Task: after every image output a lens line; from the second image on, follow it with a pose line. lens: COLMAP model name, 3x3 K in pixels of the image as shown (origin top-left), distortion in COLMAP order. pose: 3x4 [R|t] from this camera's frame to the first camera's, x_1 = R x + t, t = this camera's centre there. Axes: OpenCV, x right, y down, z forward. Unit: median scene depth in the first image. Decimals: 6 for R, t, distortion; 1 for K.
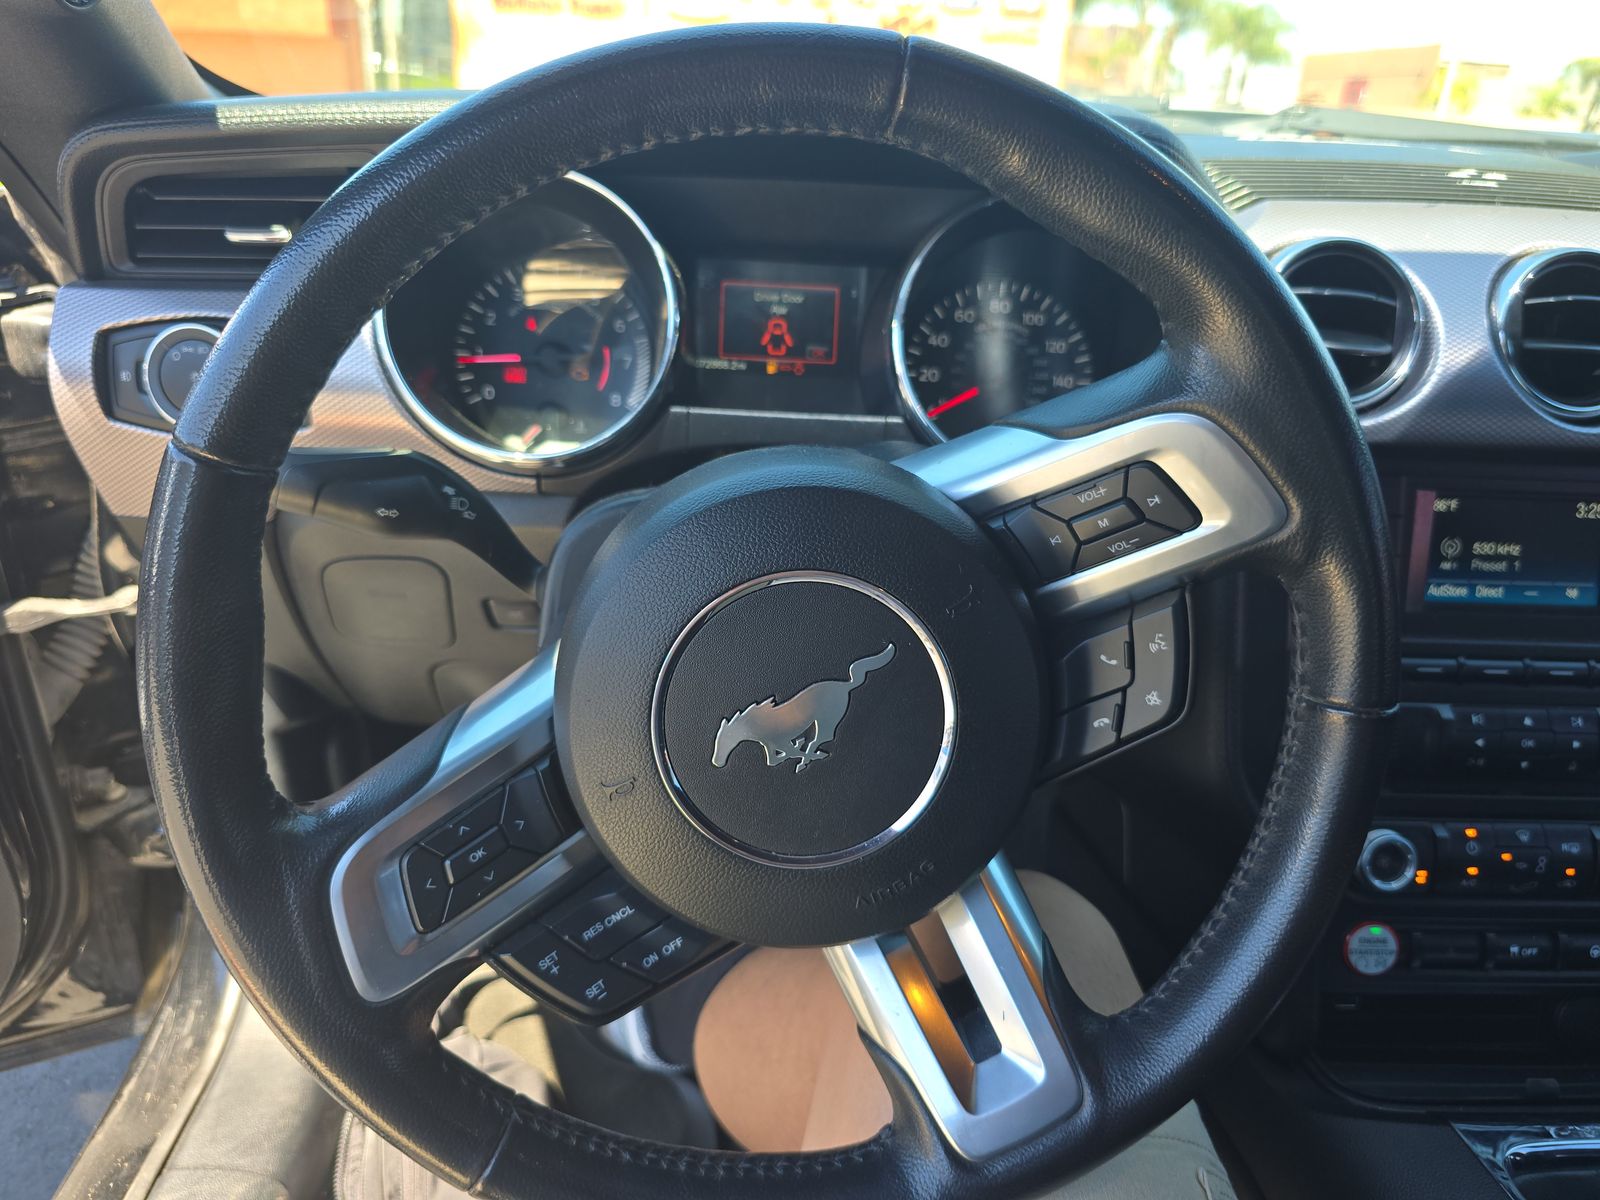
lens RADIAL K [[1089.2, 0, 776.3], [0, 1089.2, 605.5], [0, 0, 1]] dist [0.008128, -0.025950]
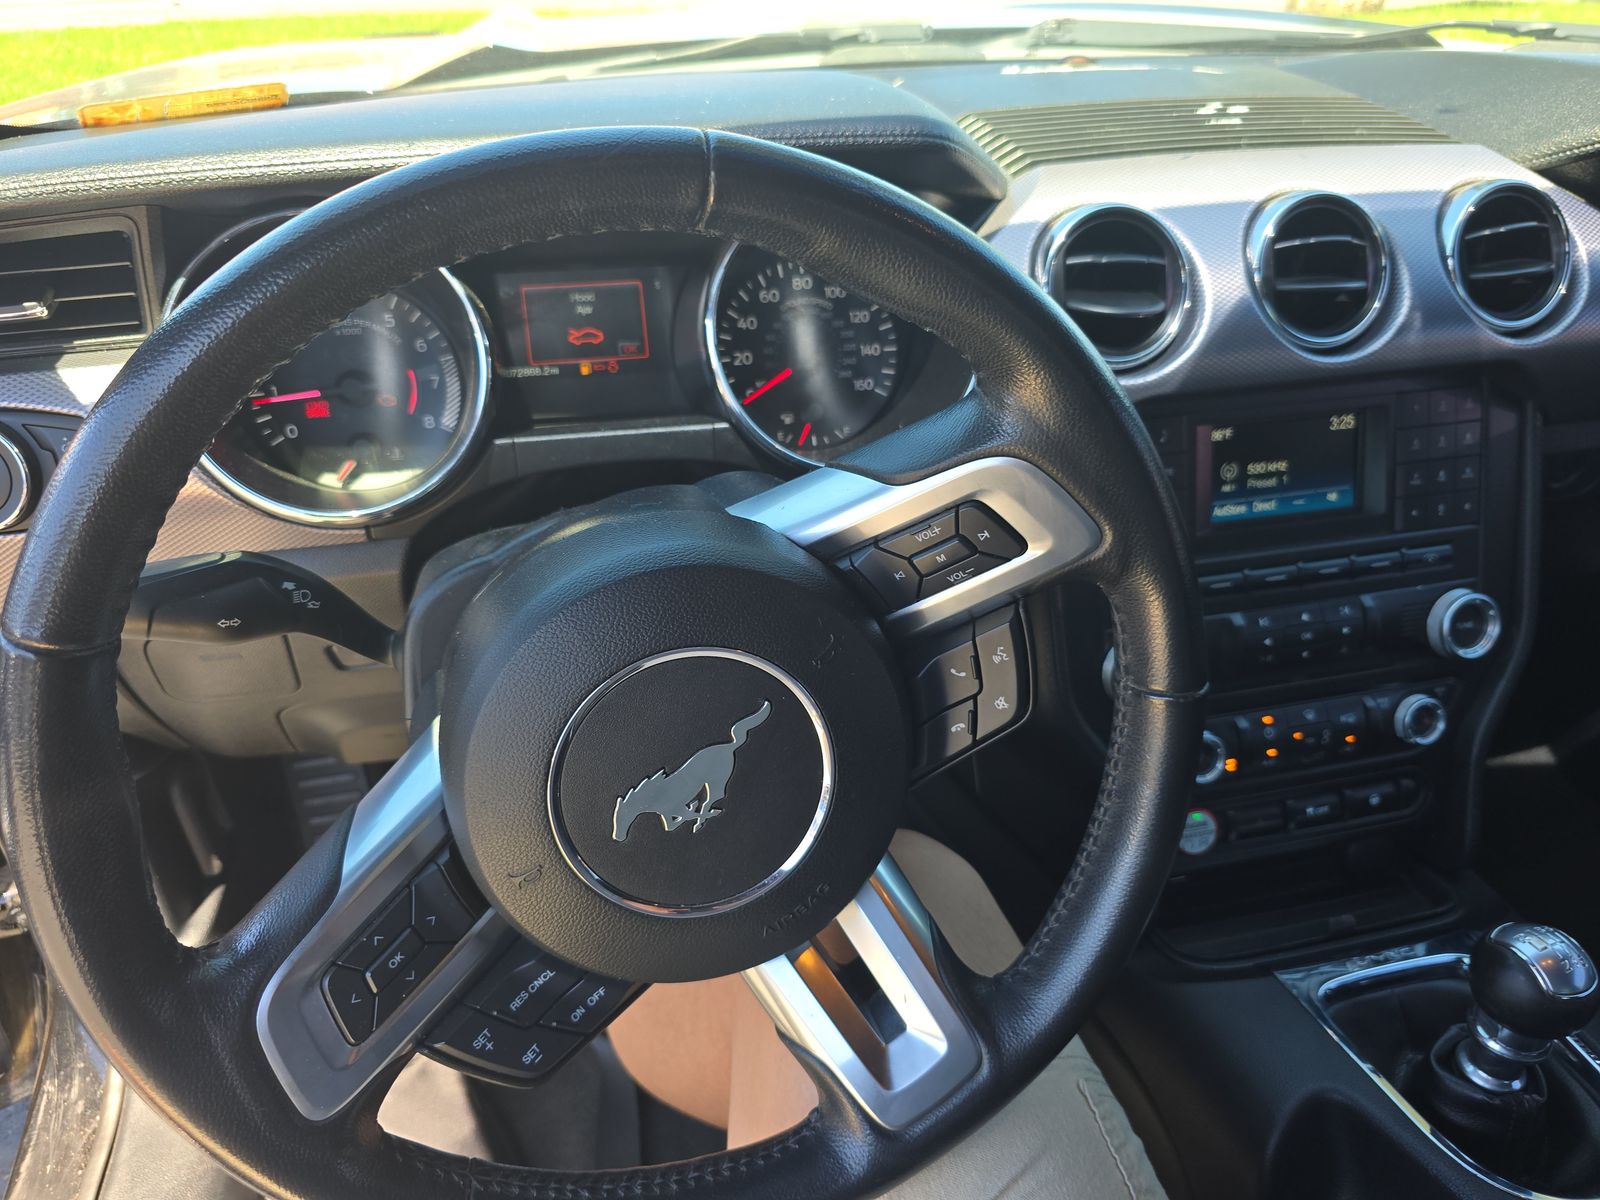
lens RADIAL K [[1089.2, 0, 776.3], [0, 1089.2, 605.5], [0, 0, 1]] dist [0.008128, -0.025950]
pose [[0.976919, -0.149279, 0.152792, -0.026839], [0.132370, 0.984451, 0.115472, -0.146881], [-0.167654, -0.092582, 0.981489, -0.031302]]
